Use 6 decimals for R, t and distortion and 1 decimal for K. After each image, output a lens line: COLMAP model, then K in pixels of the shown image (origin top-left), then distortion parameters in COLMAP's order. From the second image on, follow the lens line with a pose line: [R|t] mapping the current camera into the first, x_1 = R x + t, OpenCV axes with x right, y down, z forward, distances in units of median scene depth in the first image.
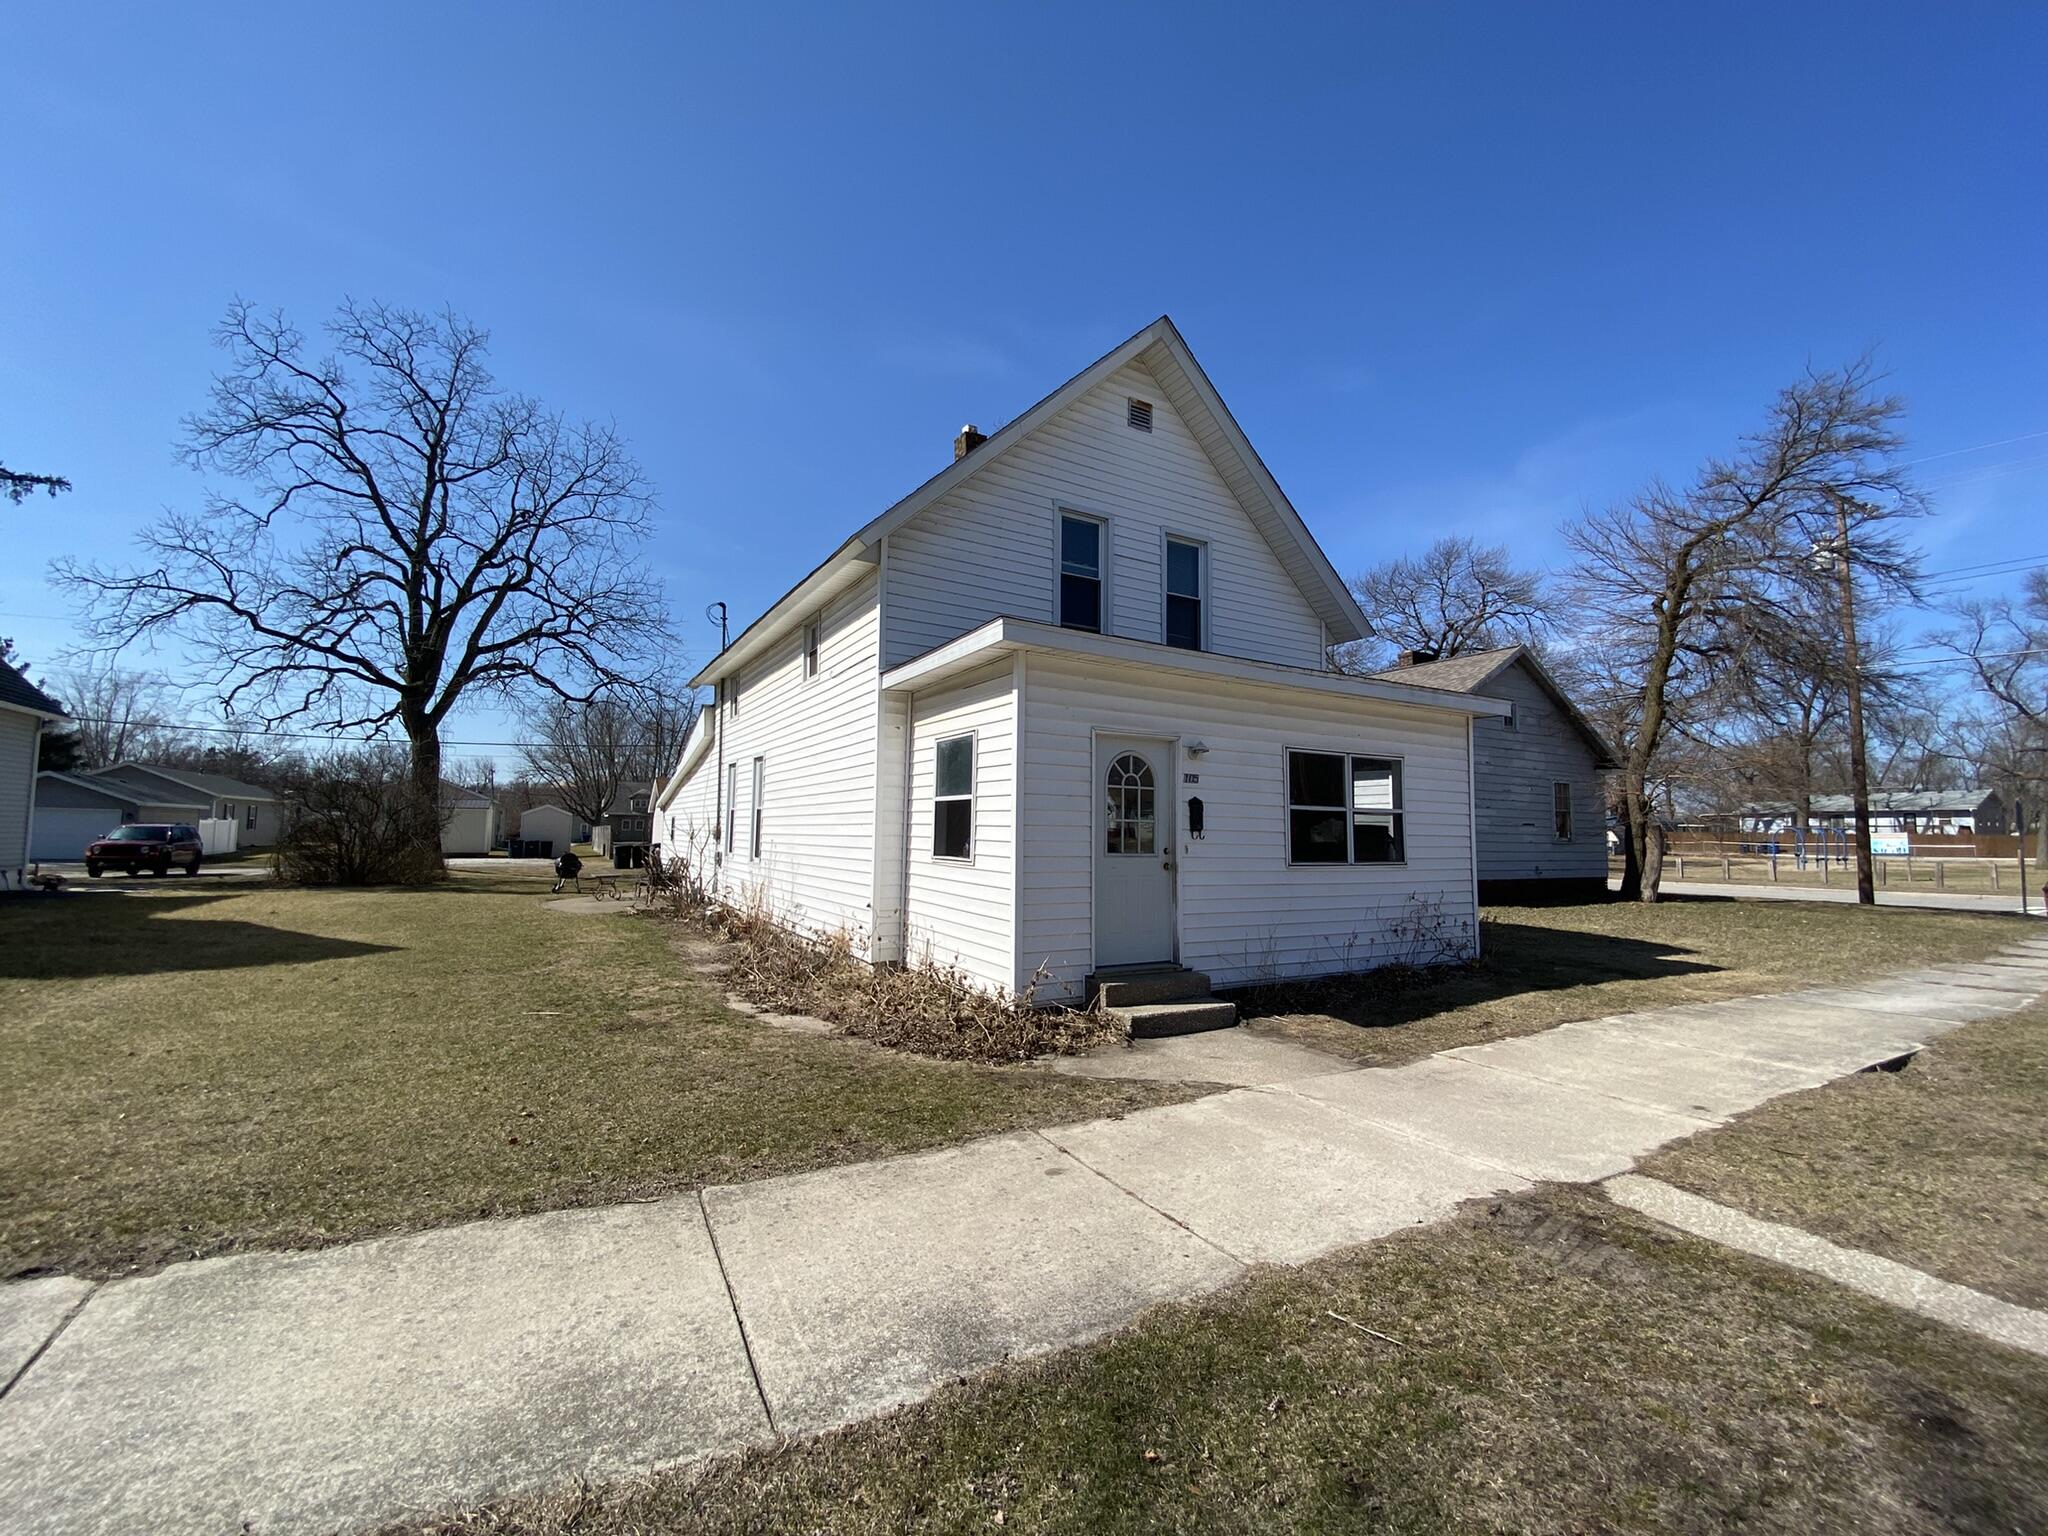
lens RADIAL K [[826.2, 0, 1023.1], [0, 826.2, 777.4], [0, 0, 1]] dist [-0.003426, -0.011188]
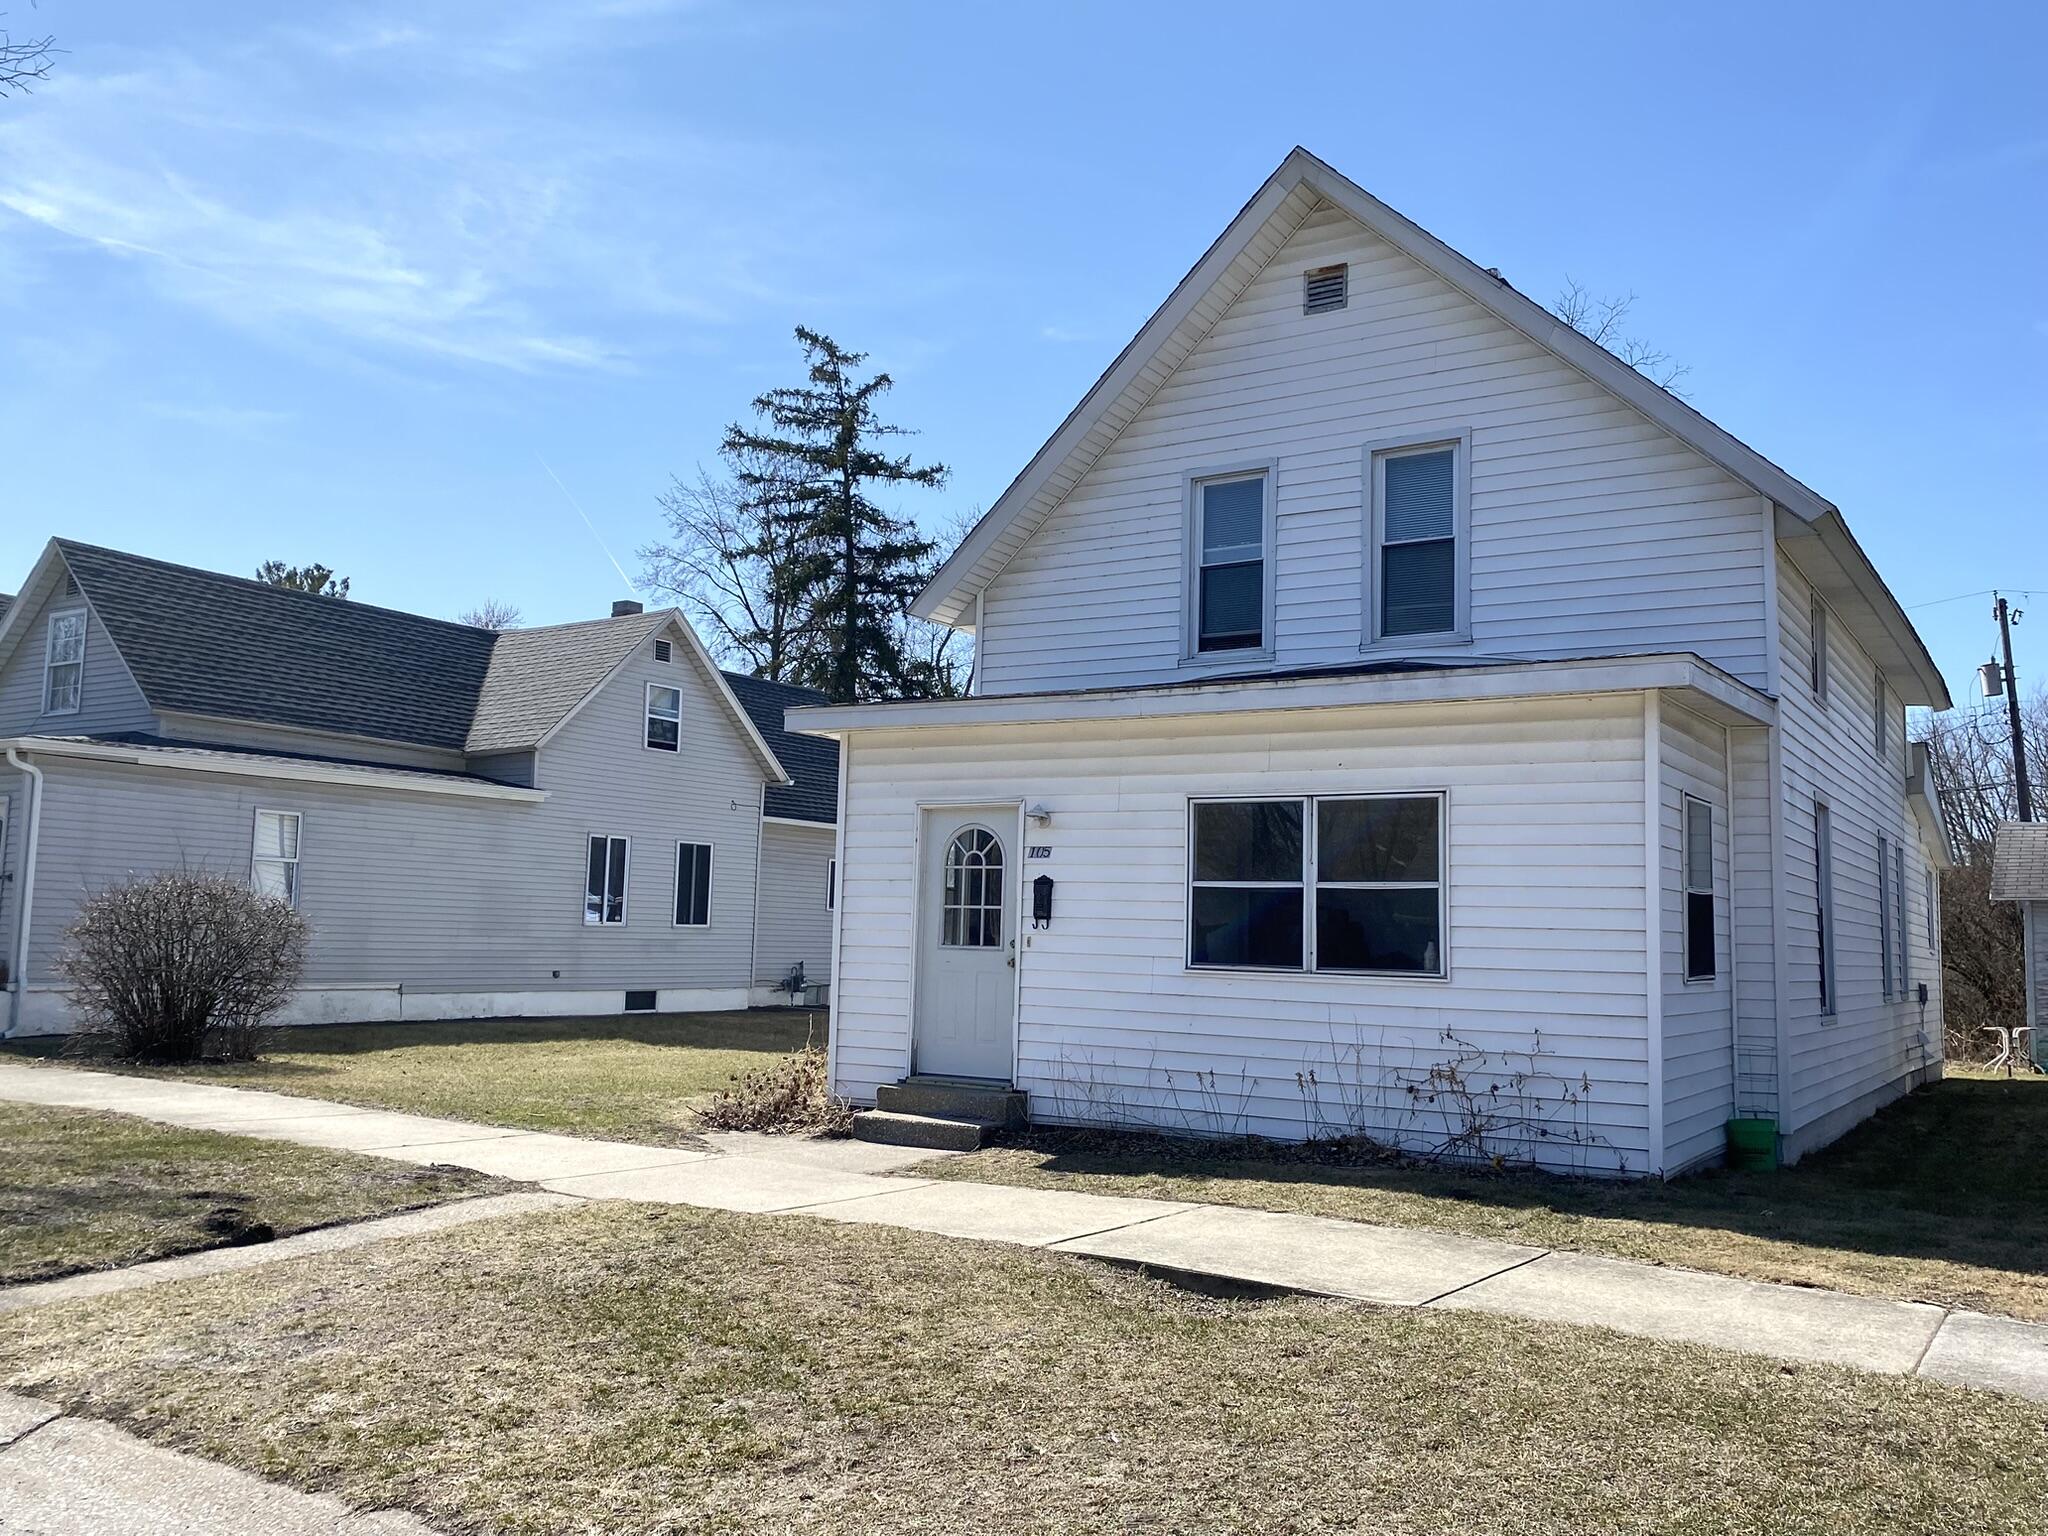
lens RADIAL K [[1701.3, 0, 1026.3], [0, 1701.3, 763.3], [0, 0, 1]] dist [-0.045349, -0.000596]
pose [[0.449869, -0.095397, -0.887985, 1.650268], [0.042139, 0.995439, -0.085593, 0.055353], [0.892100, 0.001086, 0.451837, 0.253036]]
